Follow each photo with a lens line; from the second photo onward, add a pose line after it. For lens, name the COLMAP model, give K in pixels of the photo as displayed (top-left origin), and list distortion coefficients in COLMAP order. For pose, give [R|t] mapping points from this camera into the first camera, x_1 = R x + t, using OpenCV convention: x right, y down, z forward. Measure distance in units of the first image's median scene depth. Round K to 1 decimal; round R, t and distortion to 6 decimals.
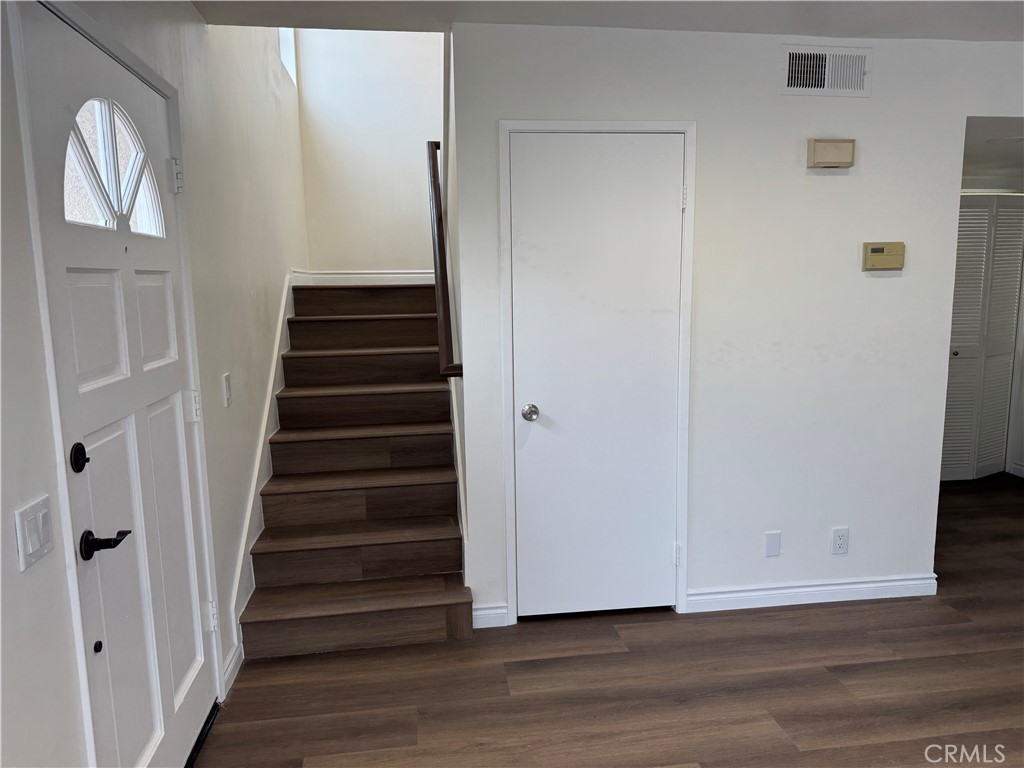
lens RADIAL K [[717.5, 0, 514.1], [0, 717.5, 384.0], [0, 0, 1]] dist [0.071141, -0.102705]
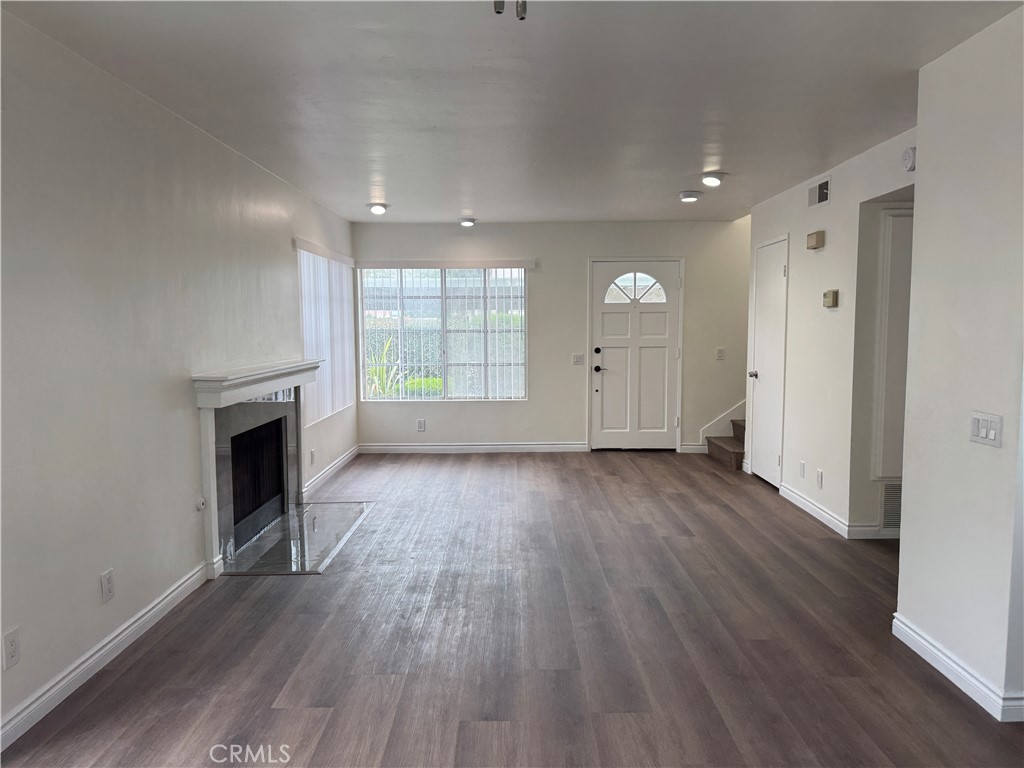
lens RADIAL K [[717.5, 0, 509.9], [0, 717.5, 387.6], [0, 0, 1]] dist [0.071141, -0.102705]
pose [[-0.144056, 0.102223, -0.984276, 3.279495], [-0.128465, 0.984301, 0.121027, -0.128466], [0.981196, 0.143880, -0.128662, 0.816167]]
